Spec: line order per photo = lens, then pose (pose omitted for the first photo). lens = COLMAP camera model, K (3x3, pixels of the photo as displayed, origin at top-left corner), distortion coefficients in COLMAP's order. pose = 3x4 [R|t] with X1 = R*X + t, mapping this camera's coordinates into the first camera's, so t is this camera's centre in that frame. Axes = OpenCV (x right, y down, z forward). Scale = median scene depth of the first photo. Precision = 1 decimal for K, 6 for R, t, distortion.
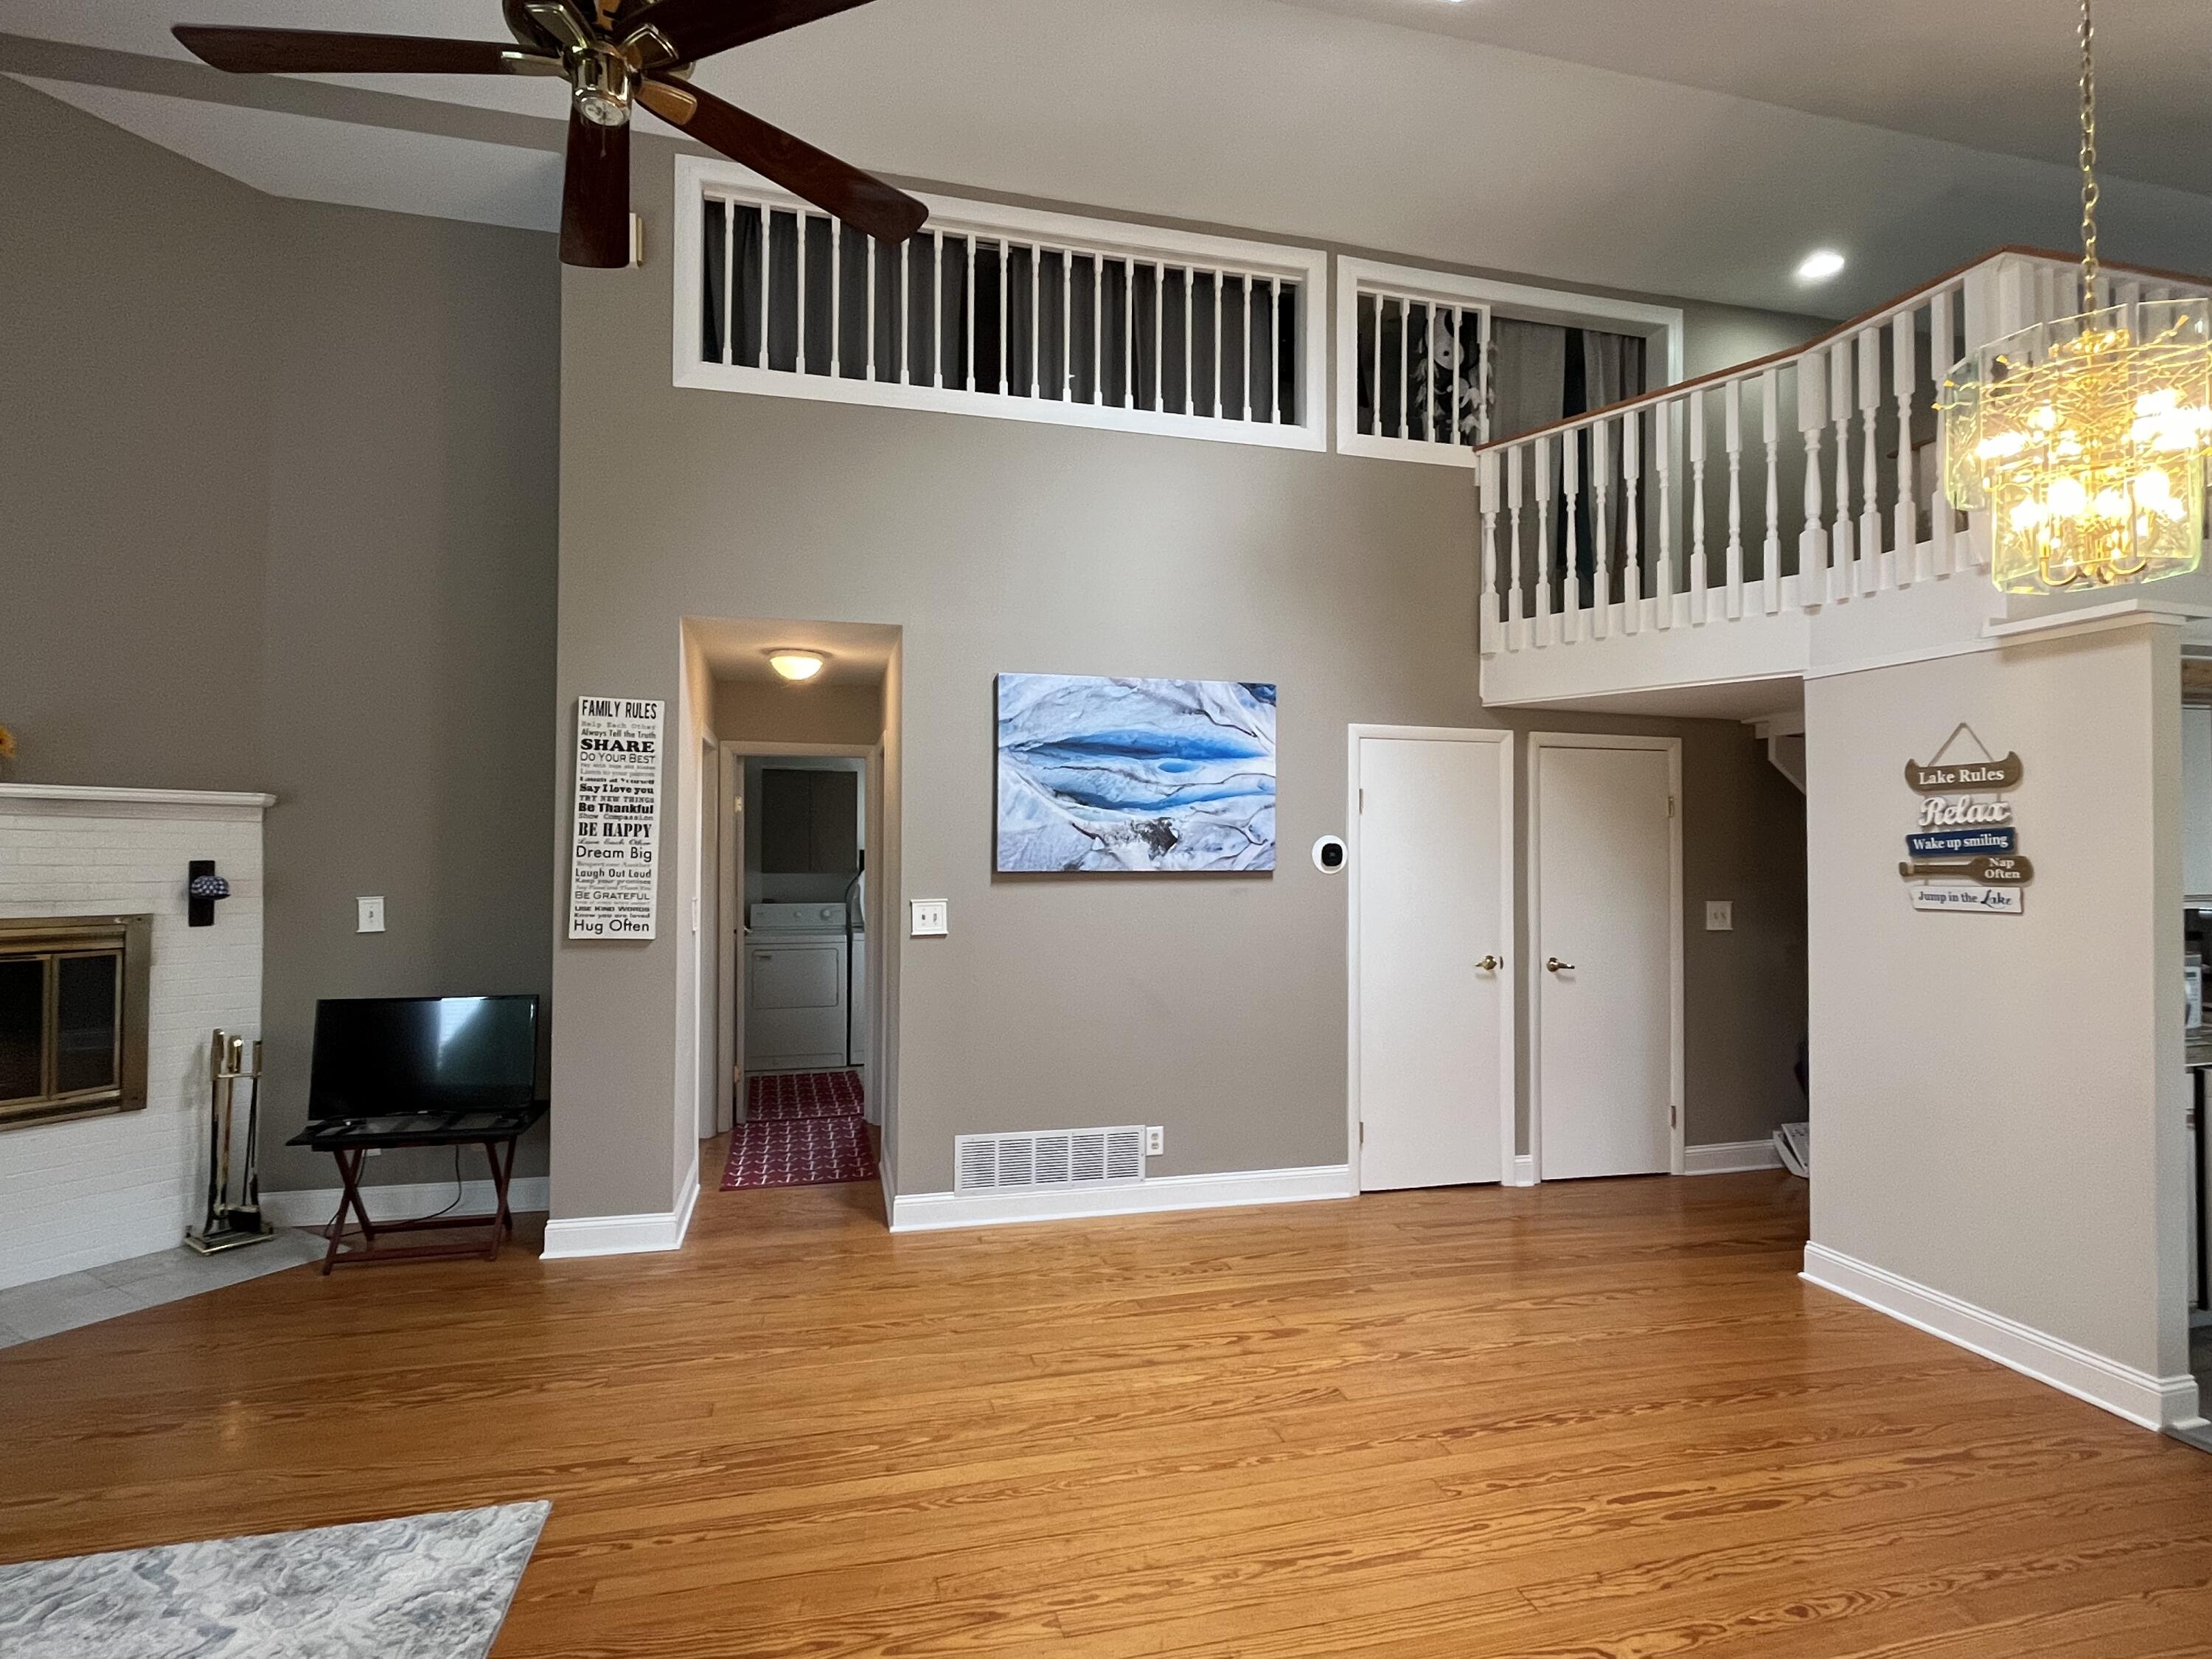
lens RADIAL K [[1102.4, 0, 1092.2], [0, 1102.4, 831.2], [0, 0, 1]] dist [-0.000299, -0.002021]
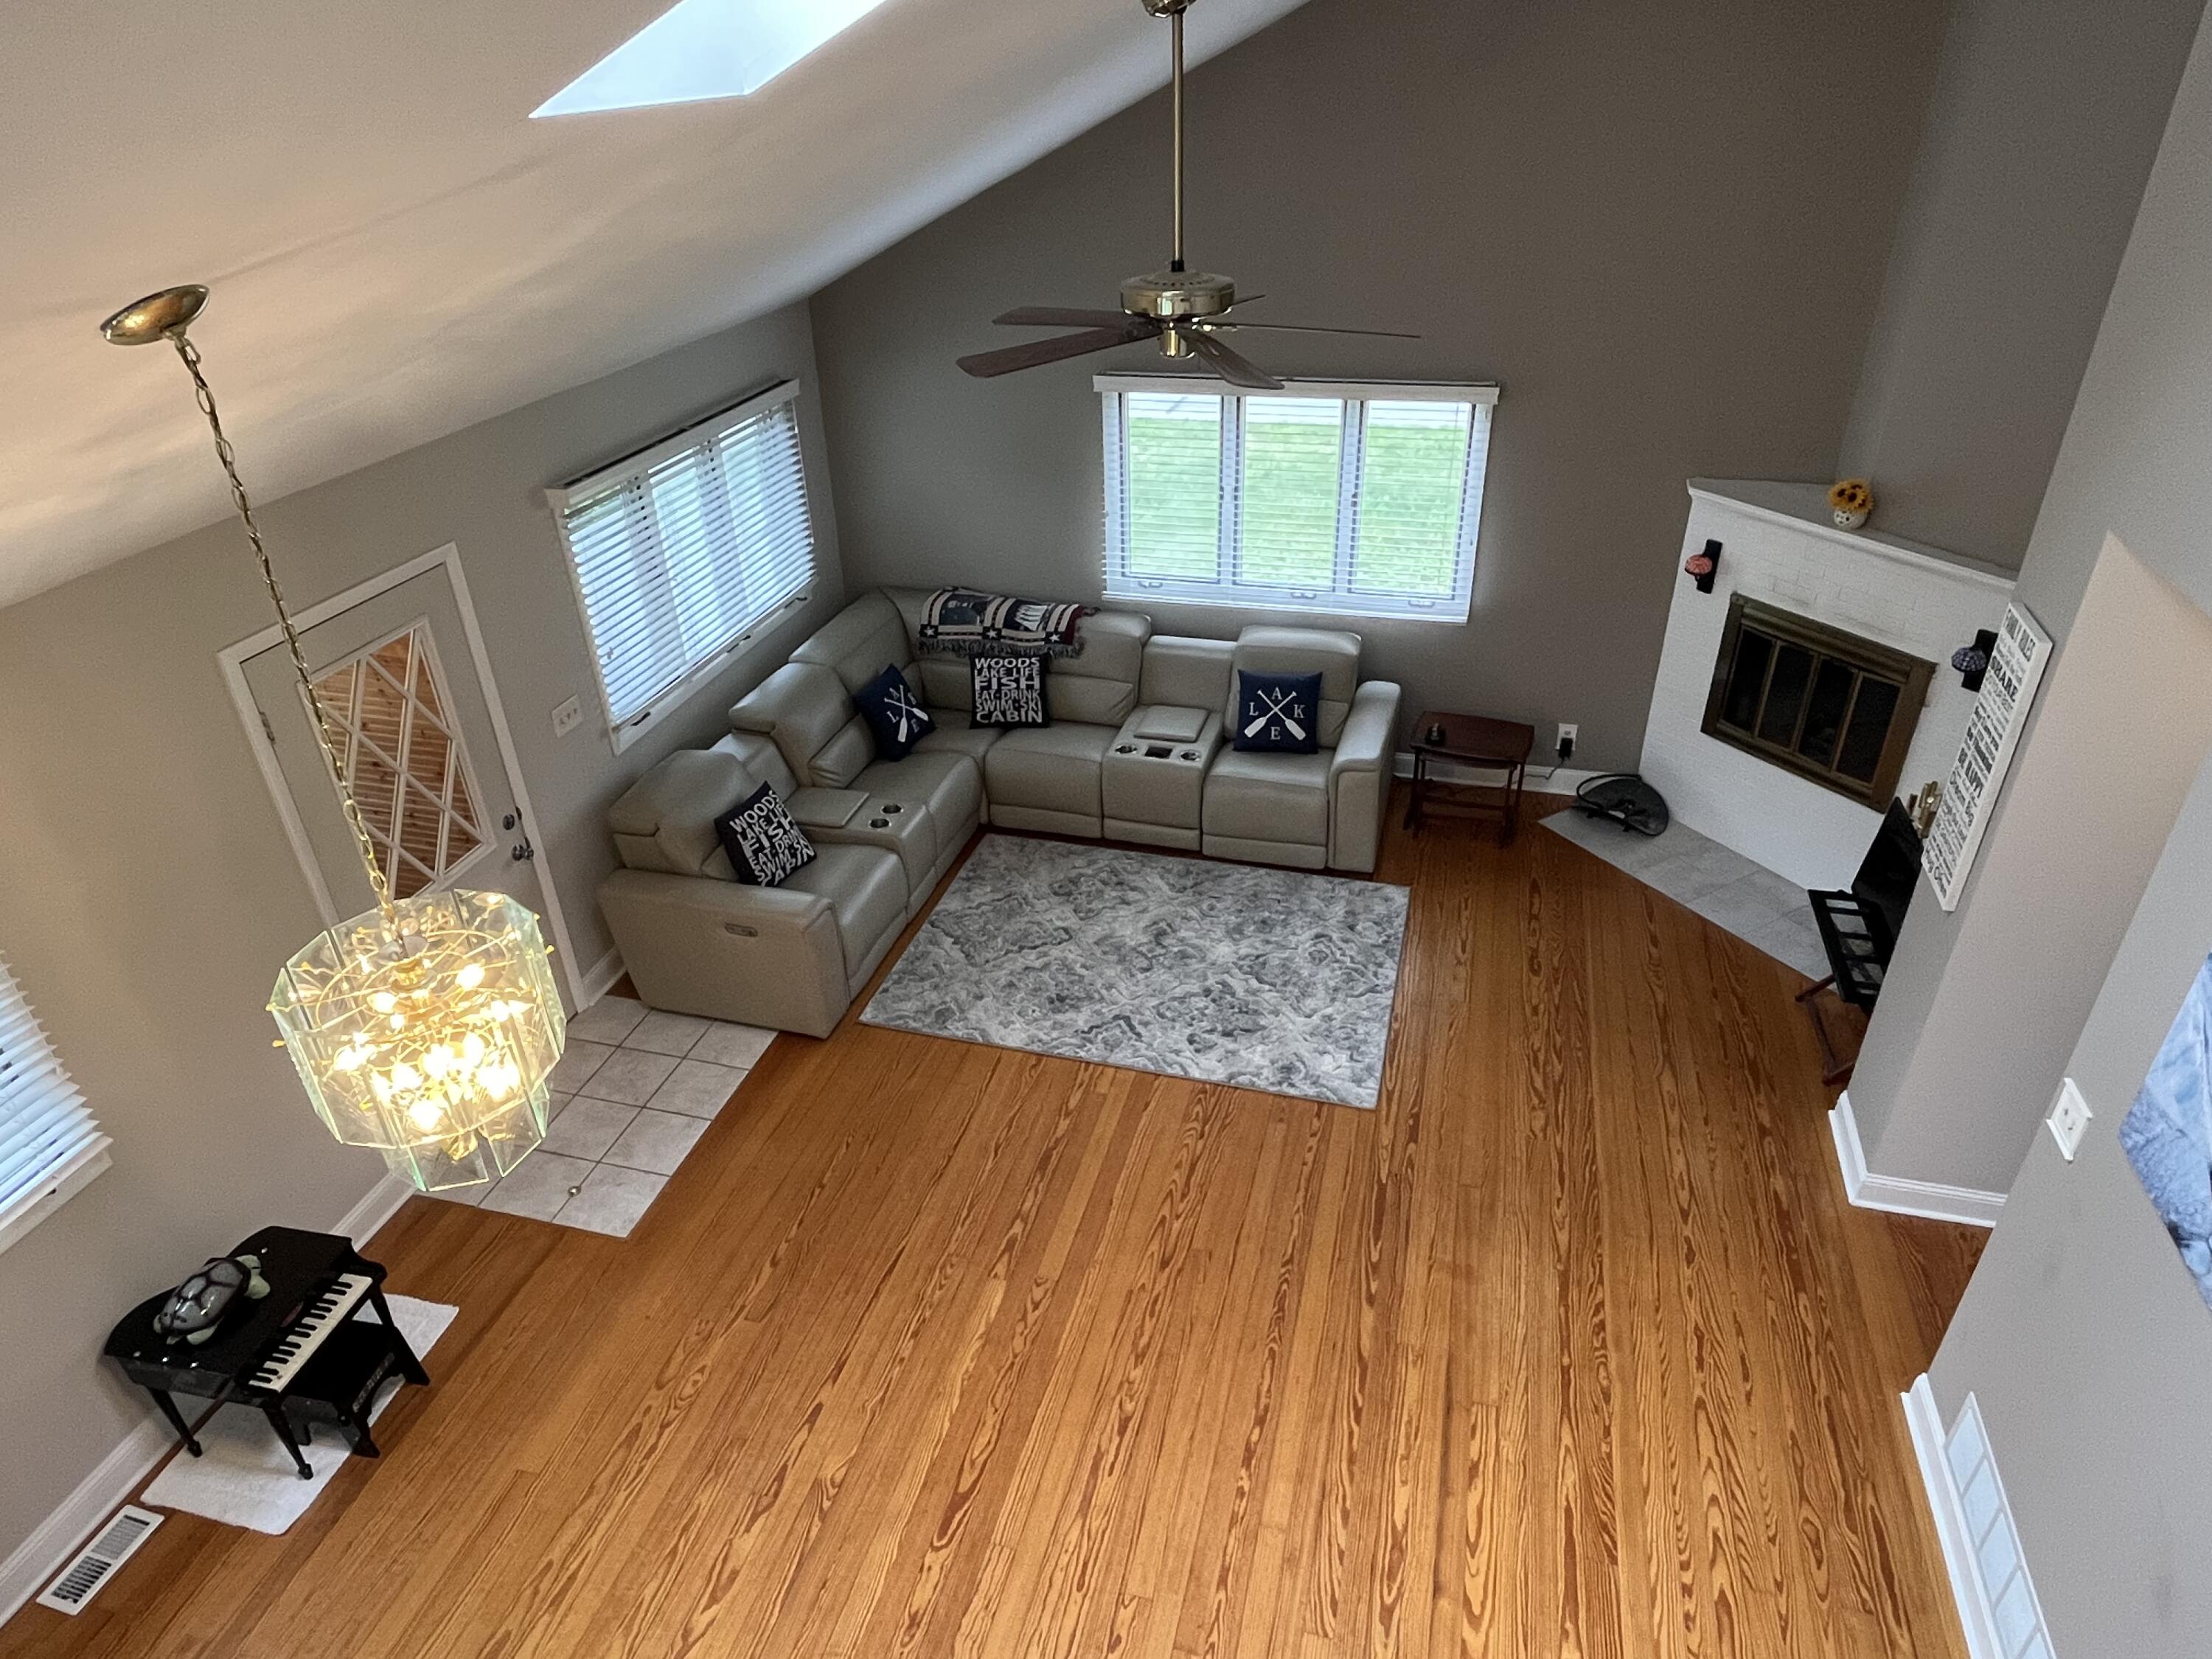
lens RADIAL K [[1335.2, 0, 1107.4], [0, 1335.2, 839.0], [0, 0, 1]] dist [-0.002750, 0.003474]
pose [[-0.485998, 0.457561, -0.744610, 0.649714], [0.035773, 0.861697, 0.506161, -0.495370], [0.873228, 0.219356, -0.435151, 0.916627]]
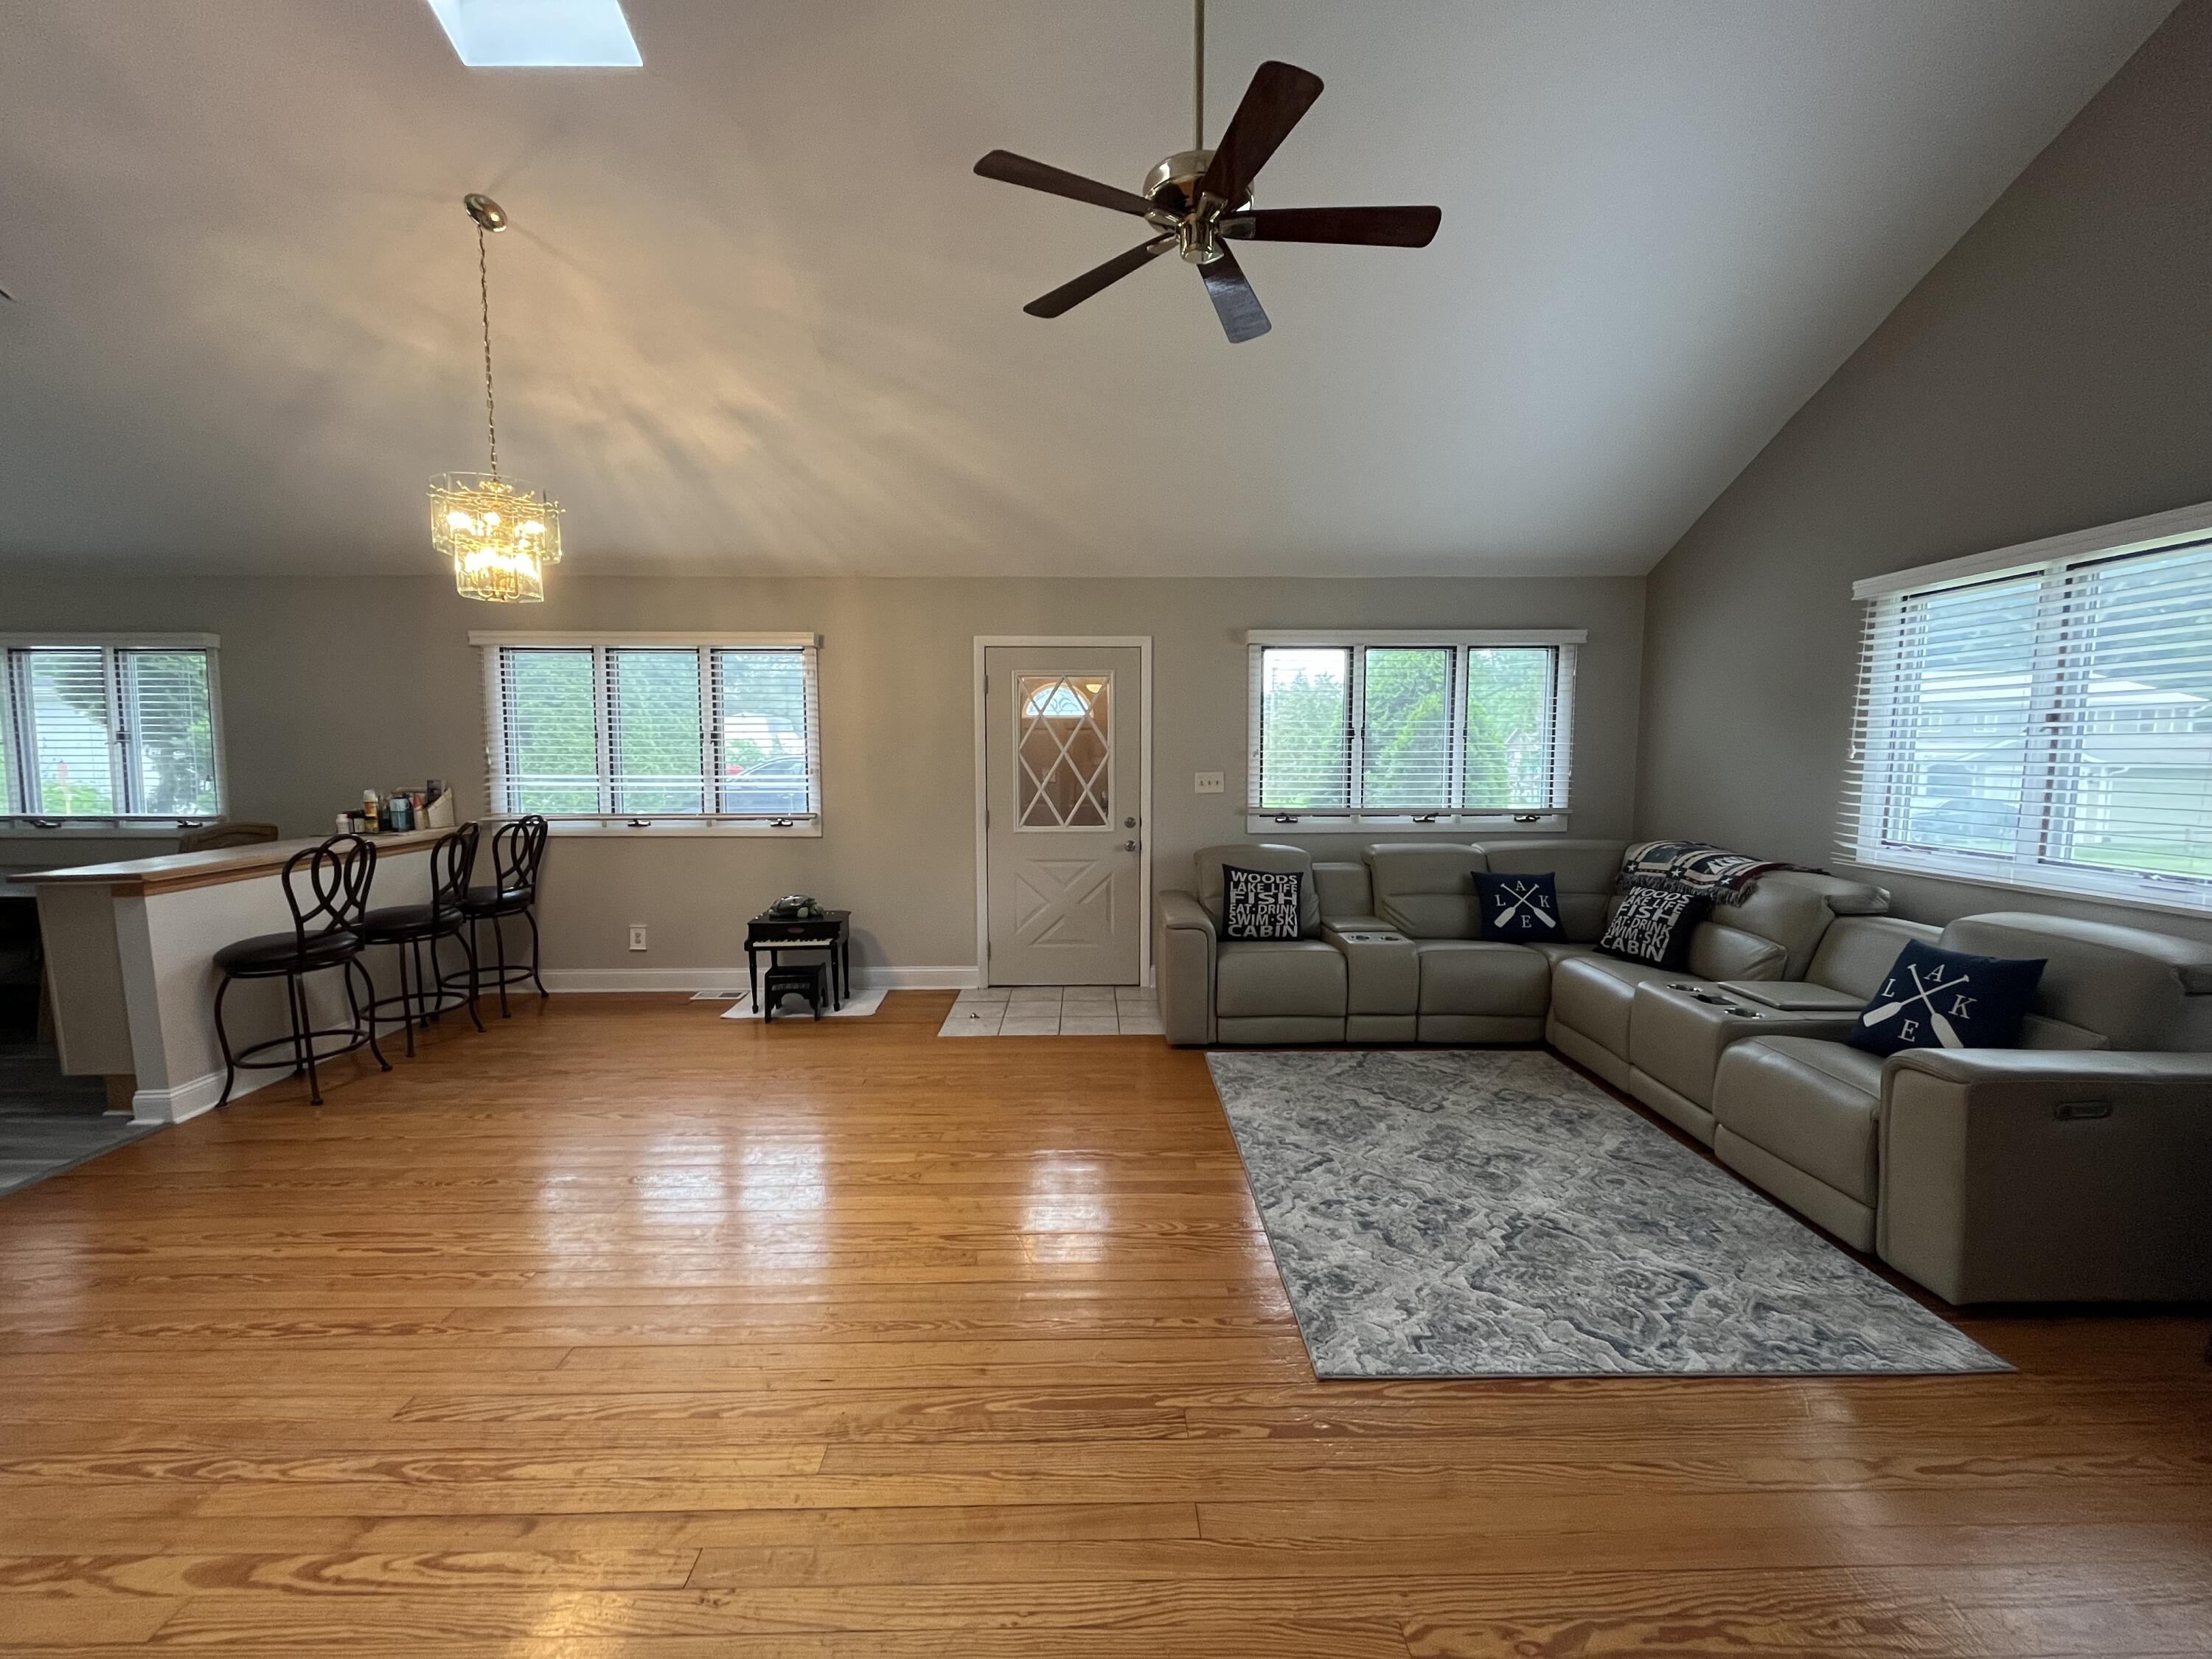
lens RADIAL K [[896.1, 0, 1106.0], [0, 896.1, 829.5], [0, 0, 1]] dist [-0.003201, -0.000165]
pose [[-0.976071, -0.020706, 0.216462, -0.299591], [-0.004405, 0.997135, 0.075516, 0.039910], [-0.217406, 0.072756, -0.973366, 1.139955]]
